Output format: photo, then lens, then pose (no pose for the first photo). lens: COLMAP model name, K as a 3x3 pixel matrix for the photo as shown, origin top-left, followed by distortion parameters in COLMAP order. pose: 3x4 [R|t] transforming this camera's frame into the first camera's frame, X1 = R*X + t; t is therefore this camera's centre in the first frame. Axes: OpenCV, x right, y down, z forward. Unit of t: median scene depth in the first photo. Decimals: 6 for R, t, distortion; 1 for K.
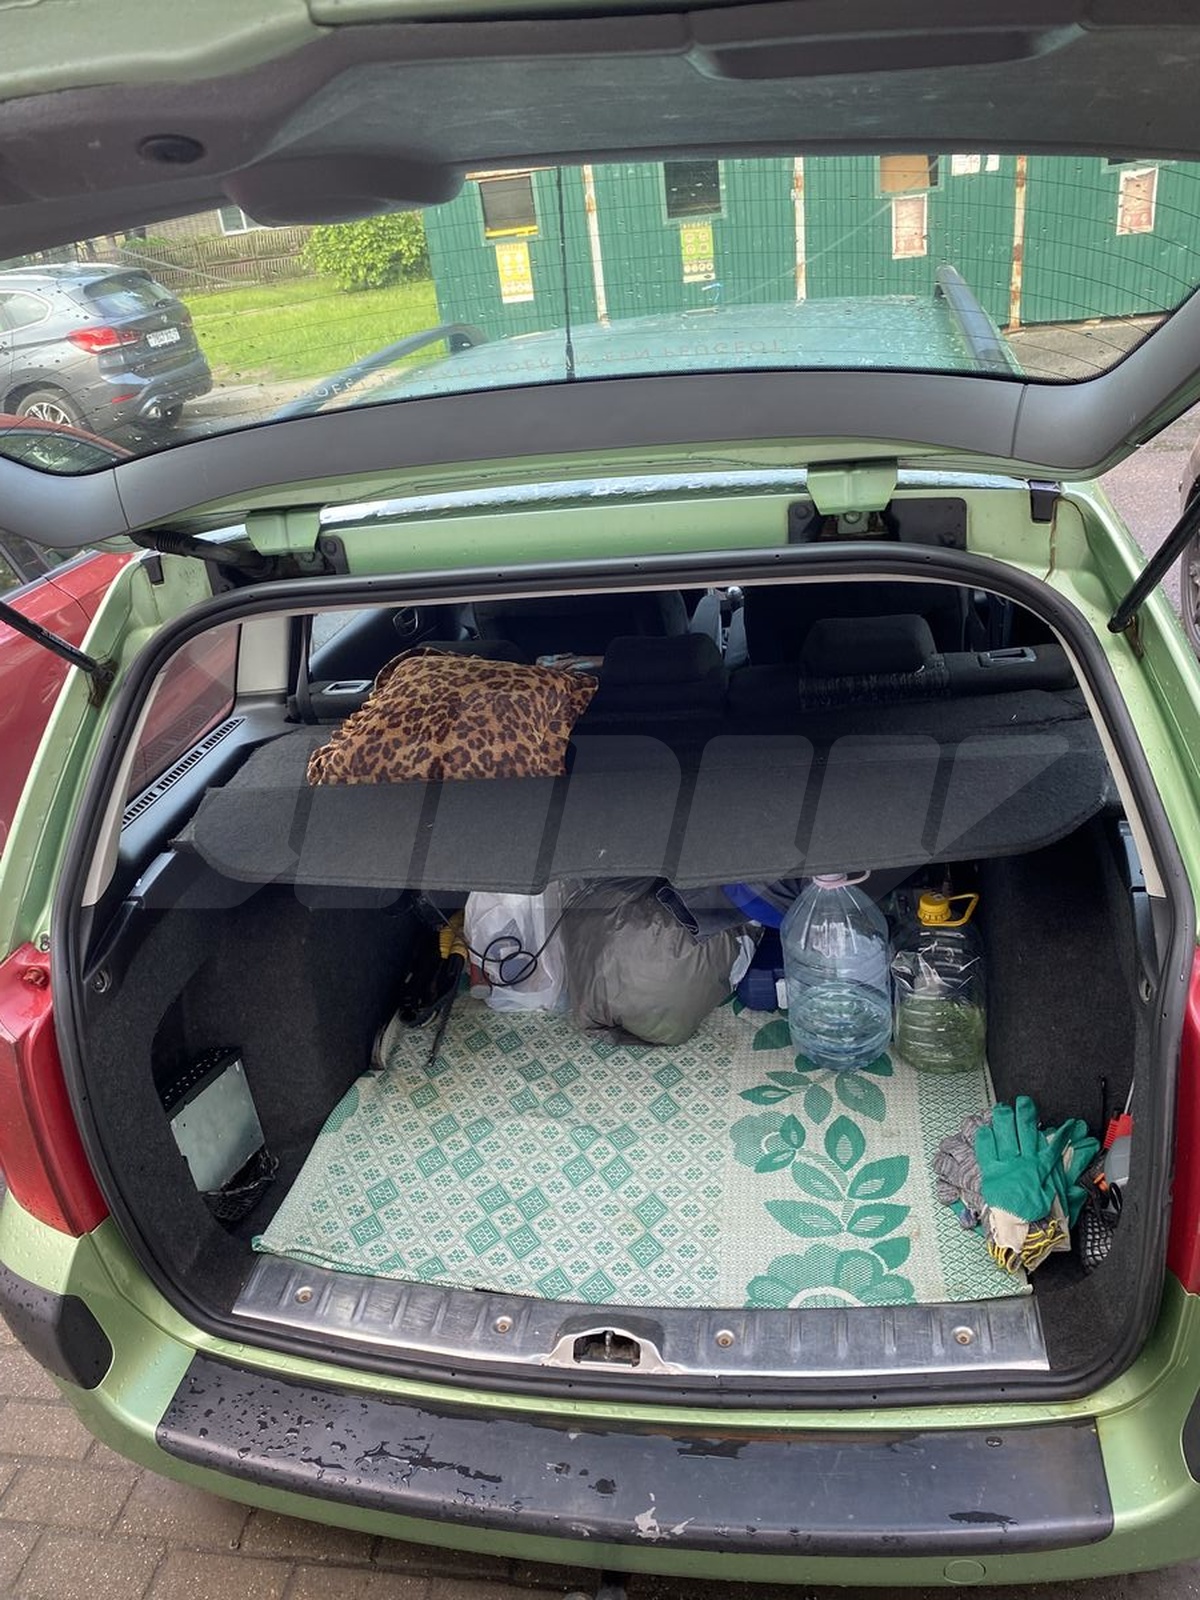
lens RADIAL K [[1212.5, 0, 592.2], [0, 1212.5, 805.9], [0, 0, 1]] dist [0.023220, -0.027115]
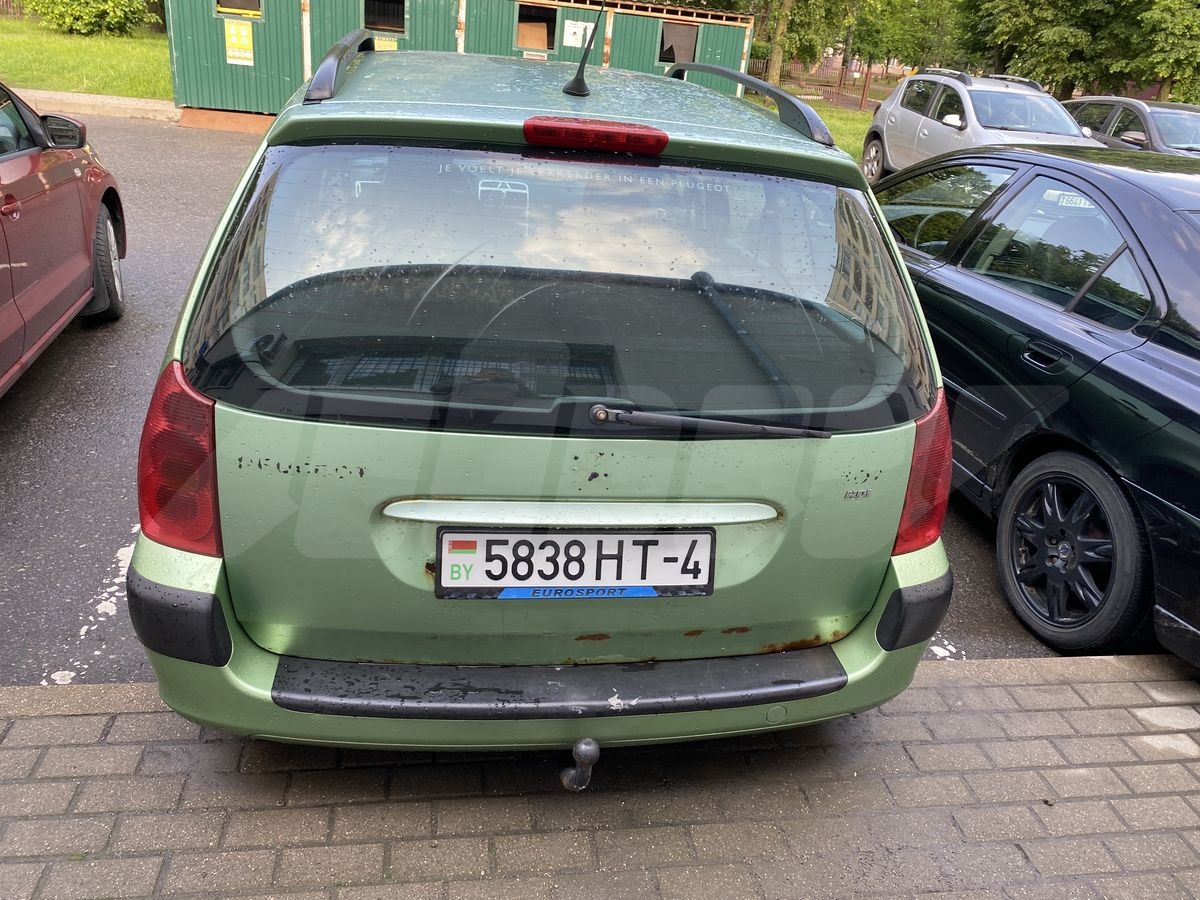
lens RADIAL K [[909.4, 0, 605.0], [0, 909.4, 443.3], [0, 0, 1]] dist [0.023220, -0.027115]
pose [[0.920572, 0.056955, 0.386397, -0.059340], [-0.034172, 0.997262, -0.065583, 0.037946], [-0.389074, 0.047170, 0.919998, -0.023252]]
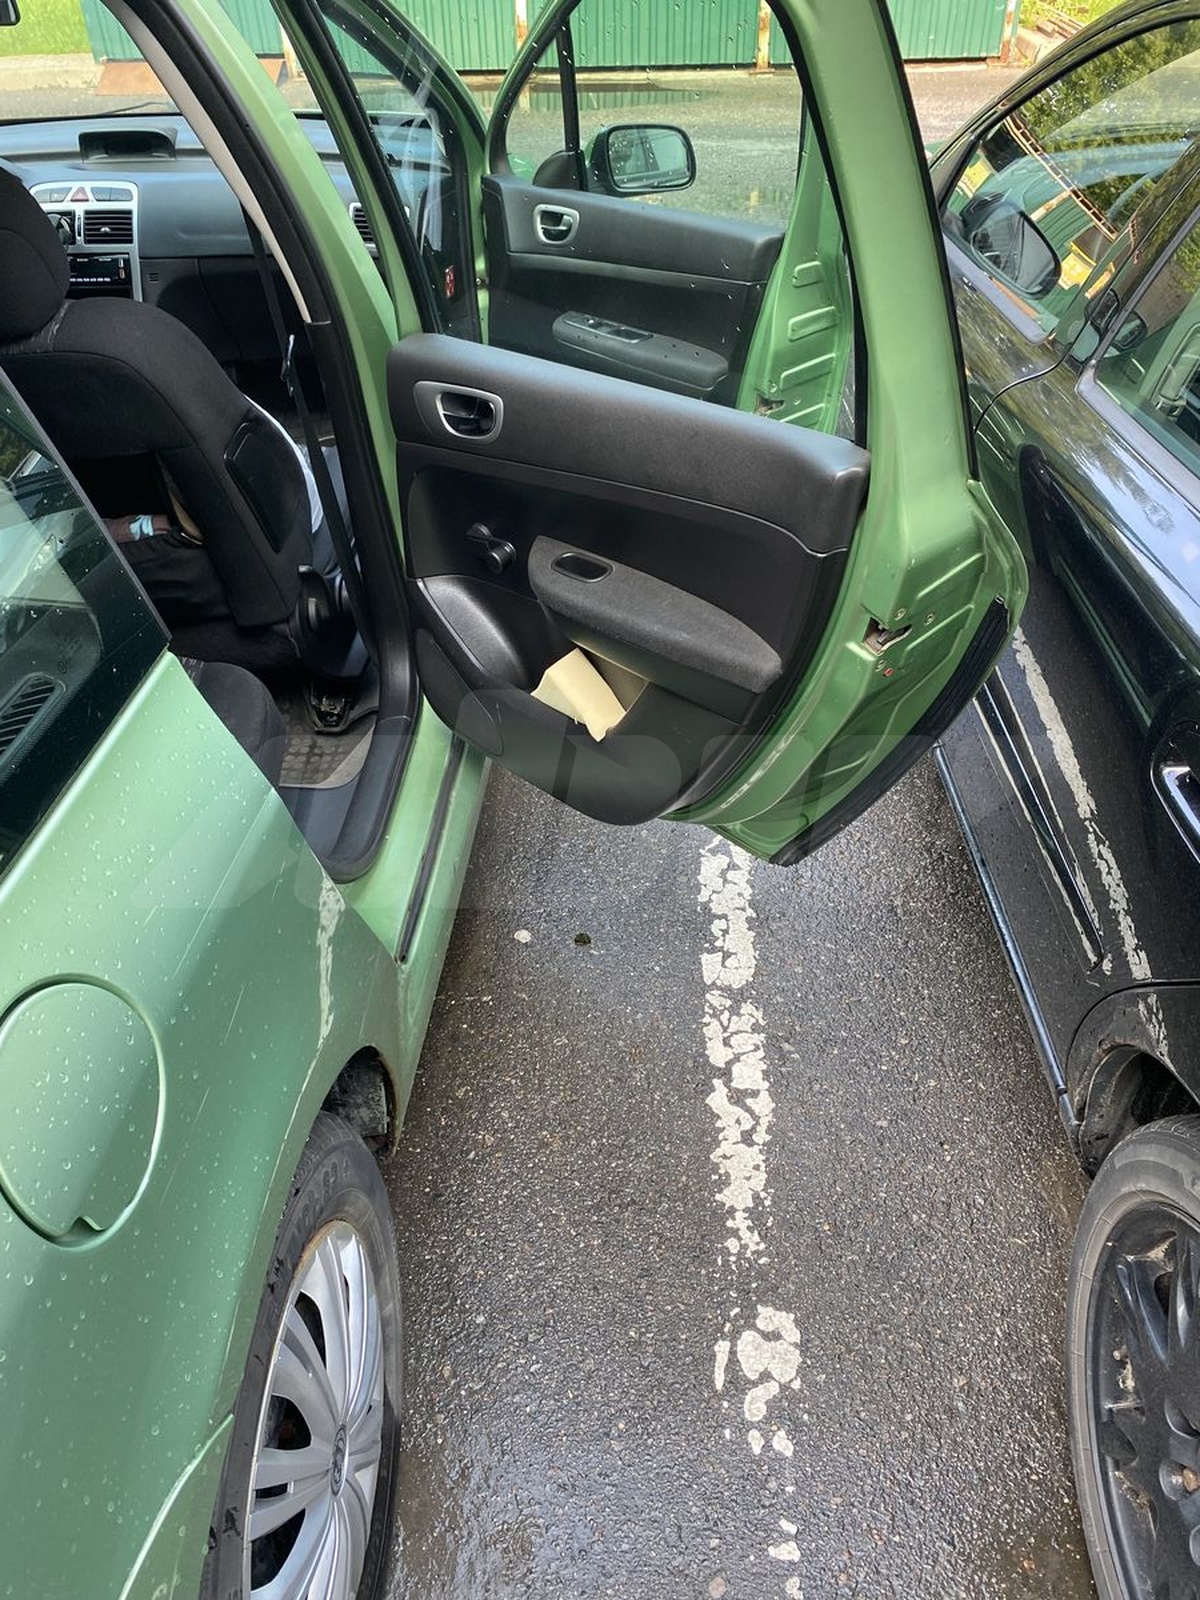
lens RADIAL K [[1212.5, 0, 589.0], [0, 1212.5, 794.6], [0, 0, 1]] dist [0.023220, -0.027115]
pose [[0.988475, -0.000660, 0.151381, 0.093801], [-0.025046, 0.985496, 0.167839, -0.022923], [-0.149296, -0.169696, 0.974122, 0.084845]]
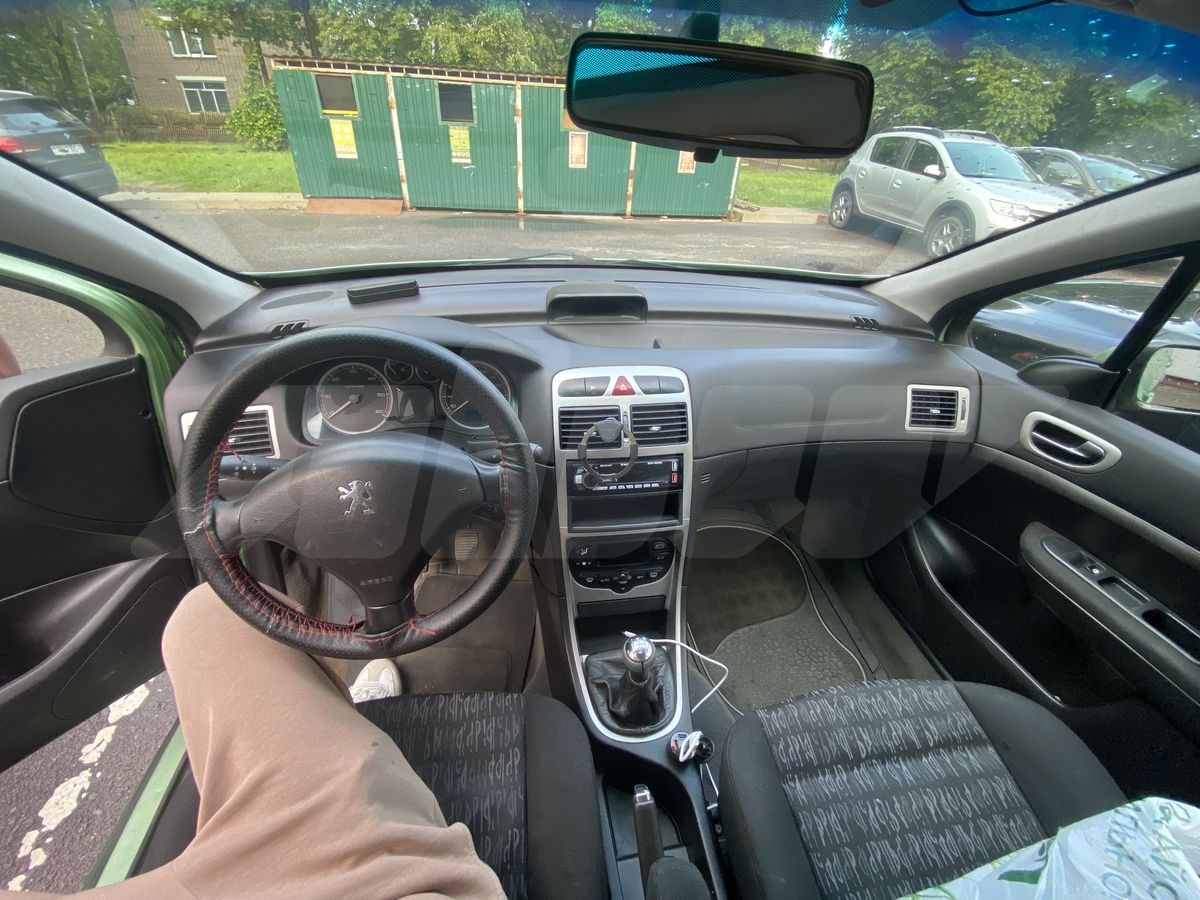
lens RADIAL K [[484.9, 0, 596.5], [0, 484.9, 450.9], [0, 0, 1]] dist [-0.002728, -0.007728]
pose [[0.936062, -0.038810, 0.349689, 0.011206], [0.007298, 0.995826, 0.090984, -0.085268], [-0.351760, -0.082615, 0.932437, 0.261427]]
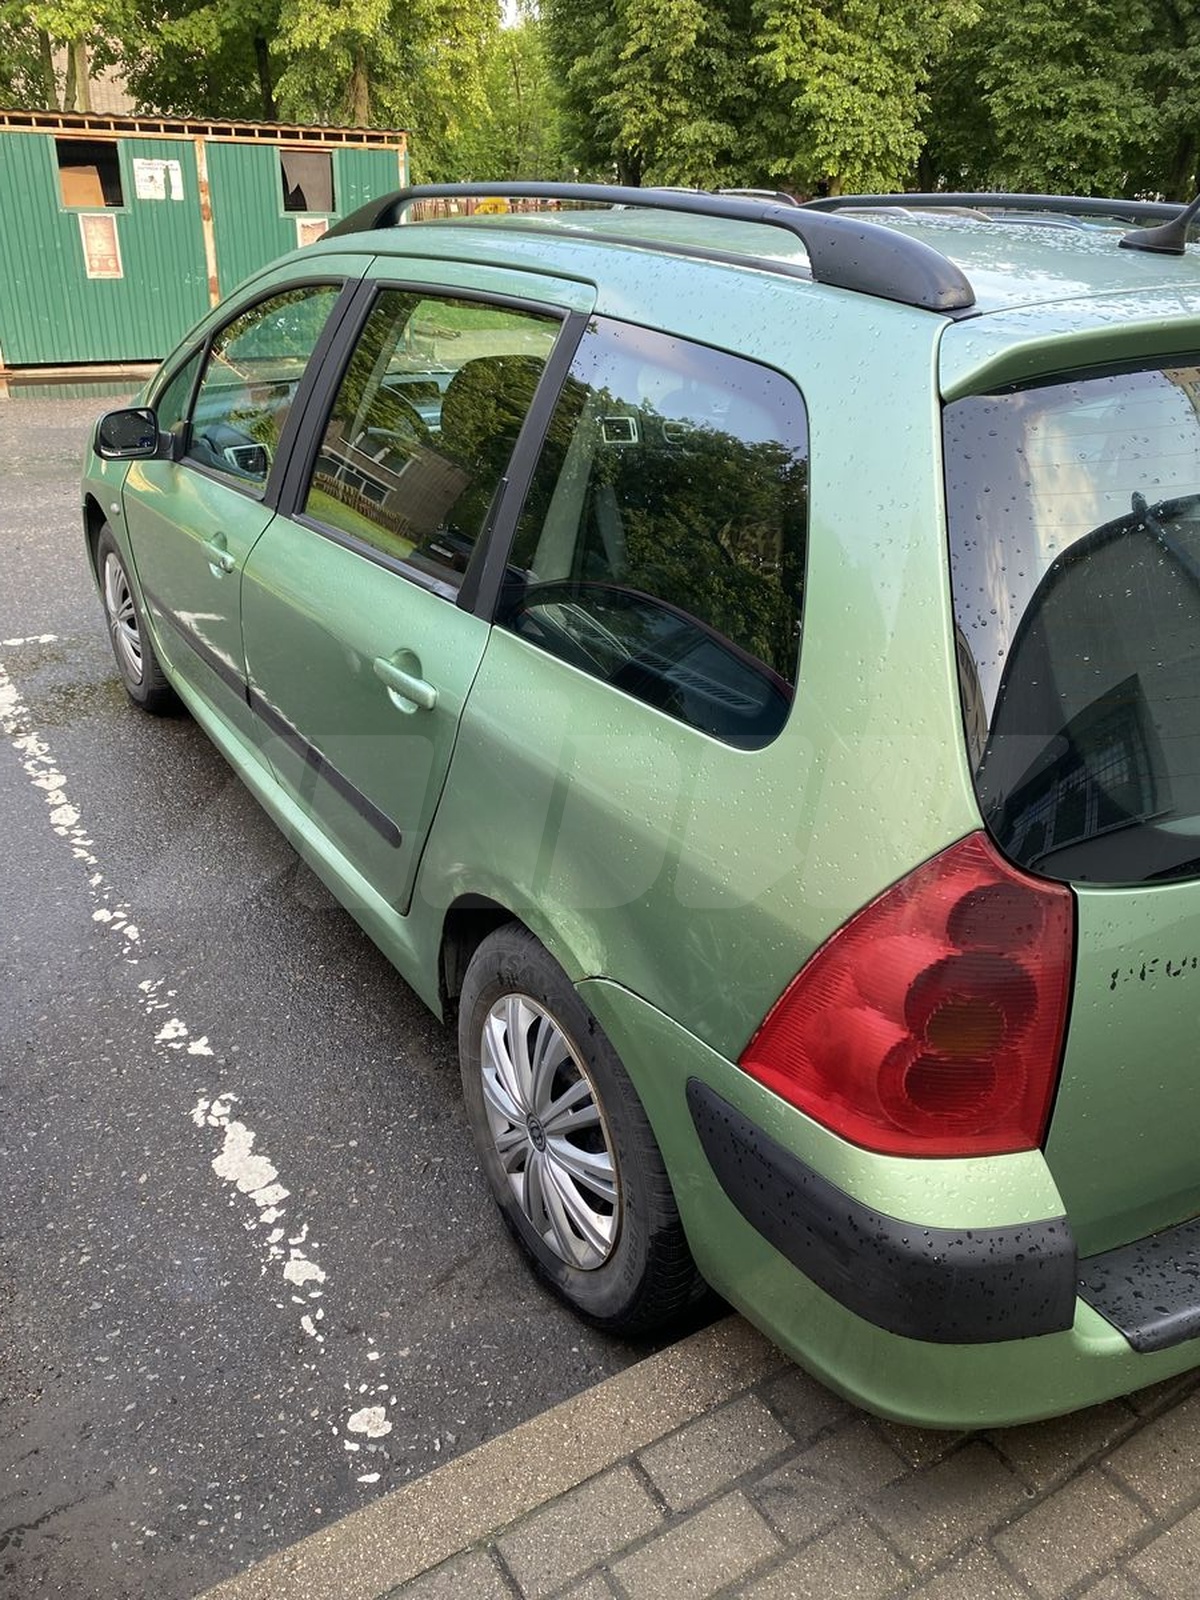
lens RADIAL K [[1212.5, 0, 579.6], [0, 1212.5, 815.0], [0, 0, 1]] dist [0.023220, -0.027115]
pose [[0.742860, -0.177137, 0.645587, -0.154945], [0.204470, 0.978311, 0.033152, 0.007112], [-0.637457, 0.107376, 0.762967, 0.076471]]
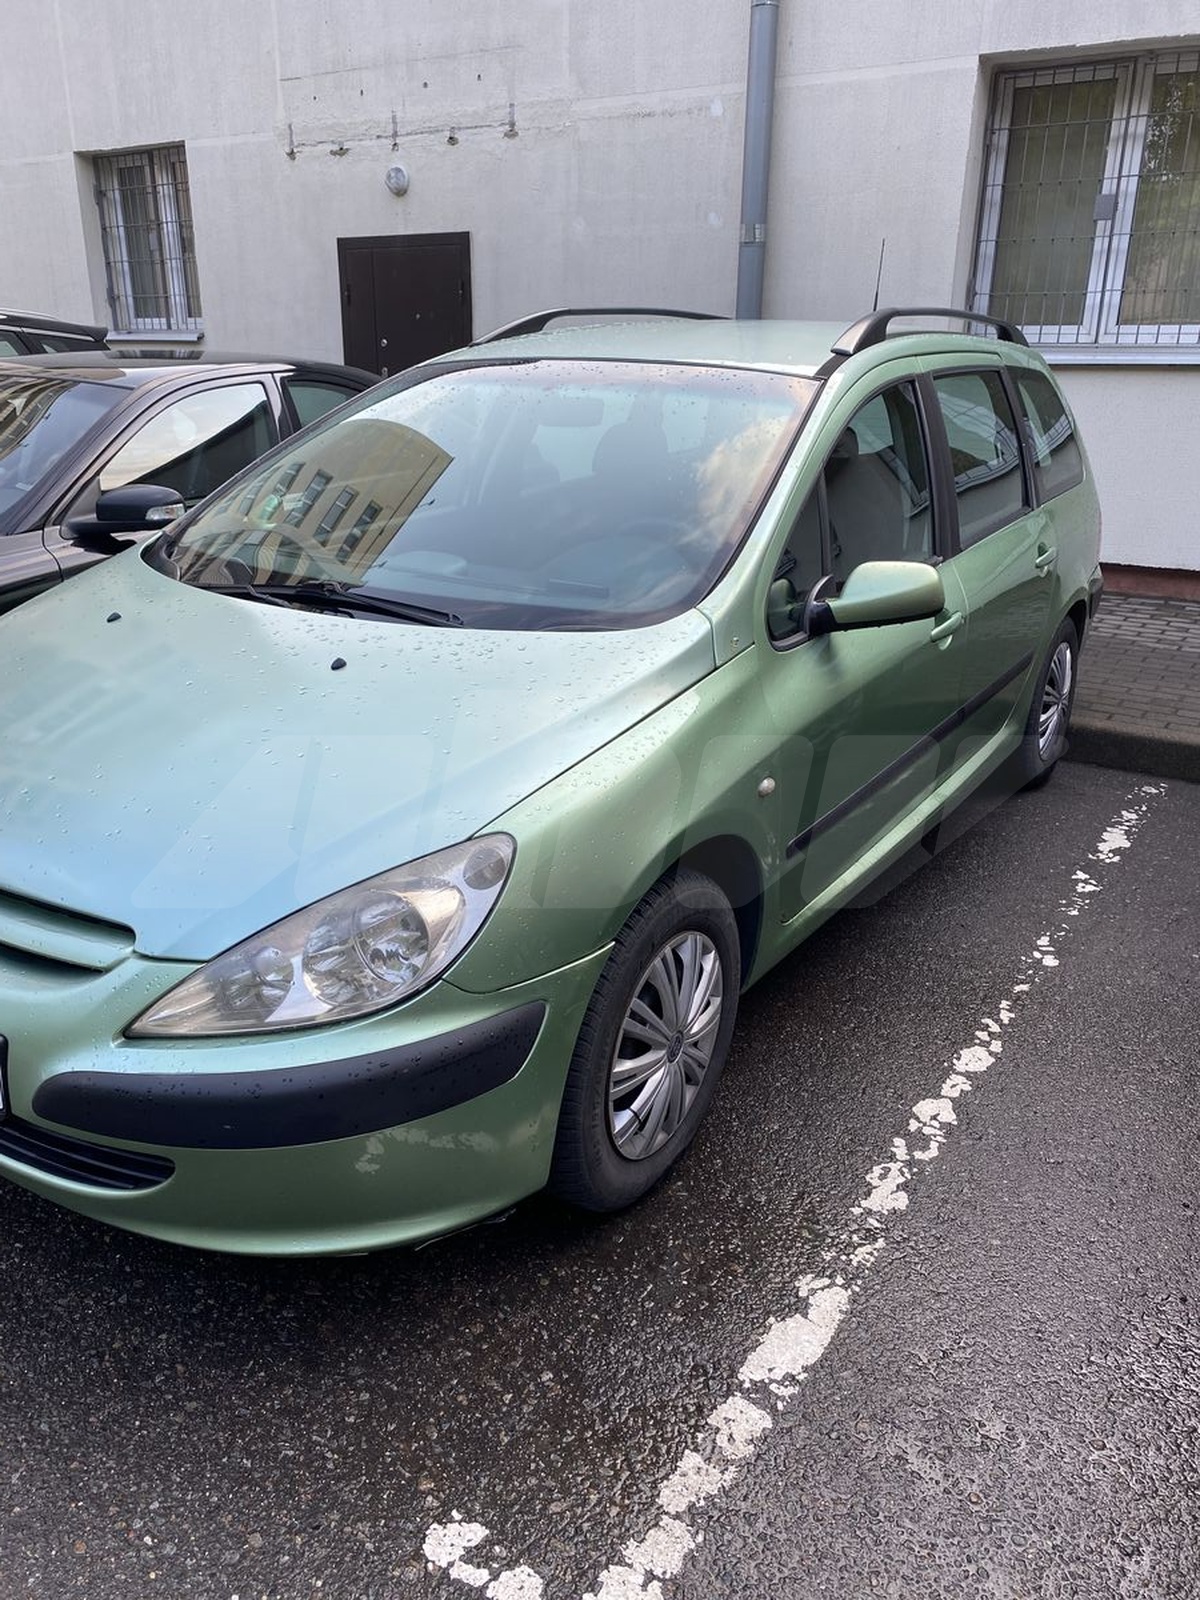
lens RADIAL K [[1212.5, 0, 600.4], [0, 1212.5, 810.3], [0, 0, 1]] dist [0.023220, -0.027115]
pose [[-0.916066, -0.039746, 0.399052, -0.083898], [0.267122, 0.681719, 0.681105, -0.224017], [-0.299113, 0.730533, -0.613883, 0.512385]]
